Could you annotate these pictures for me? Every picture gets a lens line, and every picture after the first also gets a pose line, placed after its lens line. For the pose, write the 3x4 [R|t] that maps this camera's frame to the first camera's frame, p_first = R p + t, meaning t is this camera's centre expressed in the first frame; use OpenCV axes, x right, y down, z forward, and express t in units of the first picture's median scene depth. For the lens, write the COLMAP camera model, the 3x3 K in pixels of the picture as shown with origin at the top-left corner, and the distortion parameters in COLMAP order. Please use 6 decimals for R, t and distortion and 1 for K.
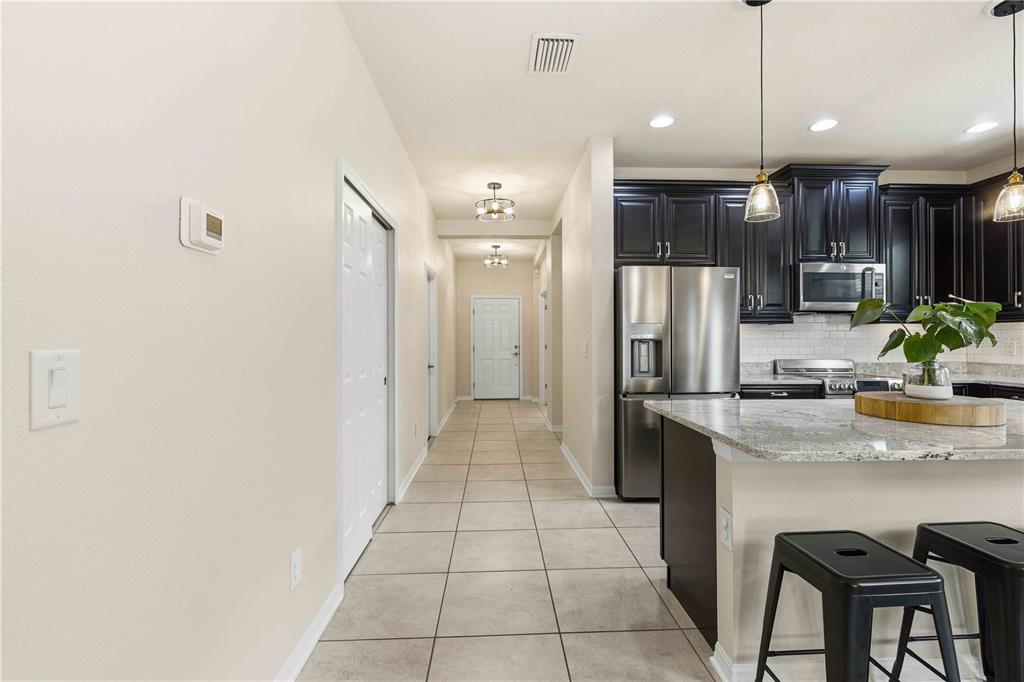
lens RADIAL K [[447.7, 0, 515.7], [0, 447.7, 337.4], [0, 0, 1]] dist [0.001152, 0.000525]
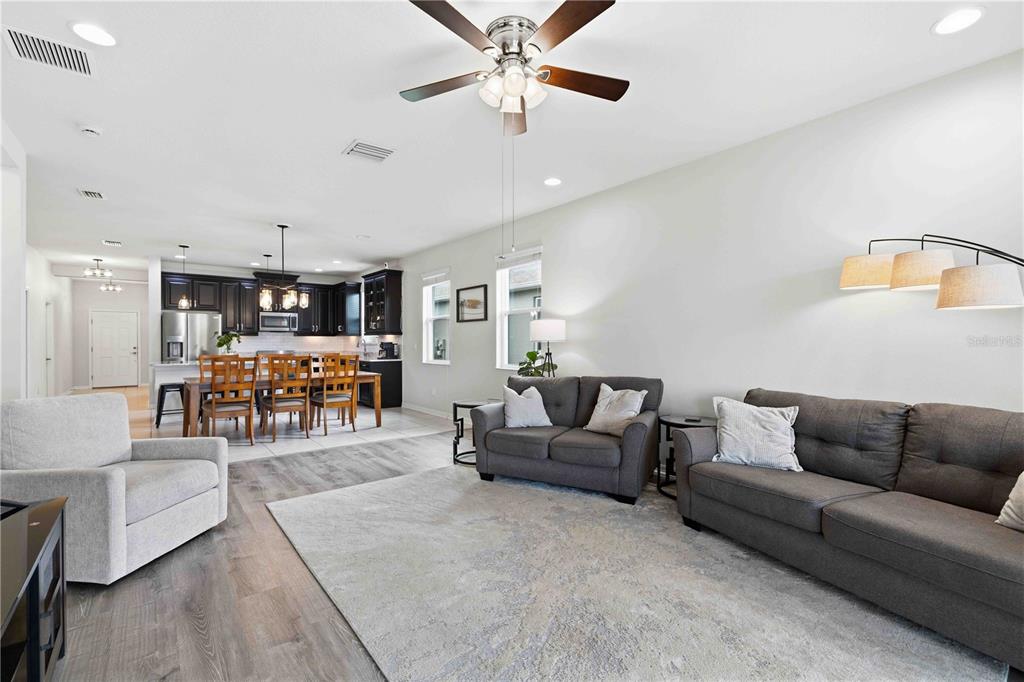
lens RADIAL K [[454.6, 0, 512.3], [0, 454.6, 343.8], [0, 0, 1]] dist [0.012413, 0.000553]
pose [[0.814263, -0.000212, 0.580496, 0.281510], [-0.002903, 0.999986, 0.004438, -0.001562], [-0.580489, -0.005299, 0.814251, -1.786092]]
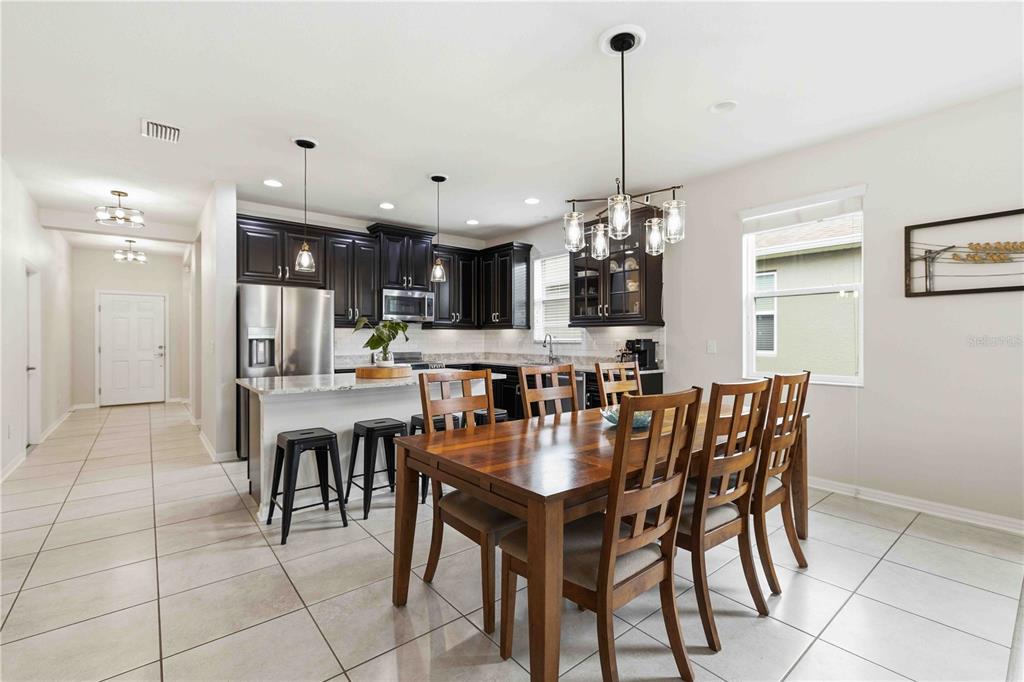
lens RADIAL K [[447.7, 0, 515.7], [0, 447.7, 337.4], [0, 0, 1]] dist [0.001152, 0.000525]
pose [[0.801176, 0.002363, 0.598424, 0.078539], [-0.002456, 0.999997, -0.000661, -0.001038], [-0.598424, -0.000940, 0.801179, -0.461588]]
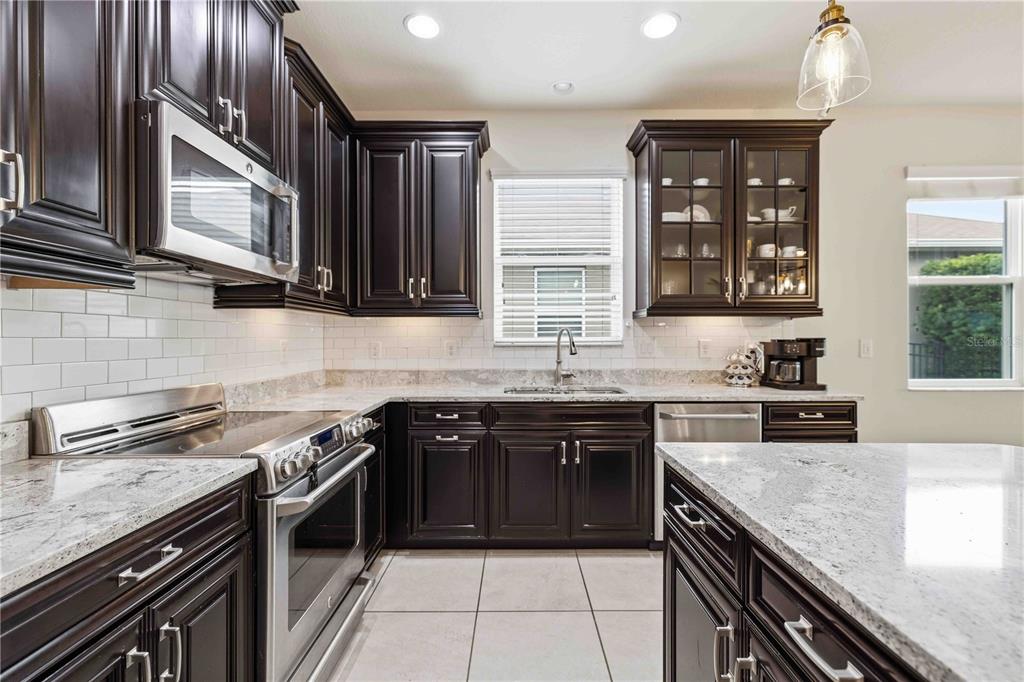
lens RADIAL K [[447.7, 0, 515.7], [0, 447.7, 337.4], [0, 0, 1]] dist [0.001152, 0.000525]
pose [[0.047468, 0.002154, 0.998870, 0.302141], [-0.001043, 0.999997, -0.002107, 0.003027], [-0.998872, -0.000942, 0.047471, 0.683378]]
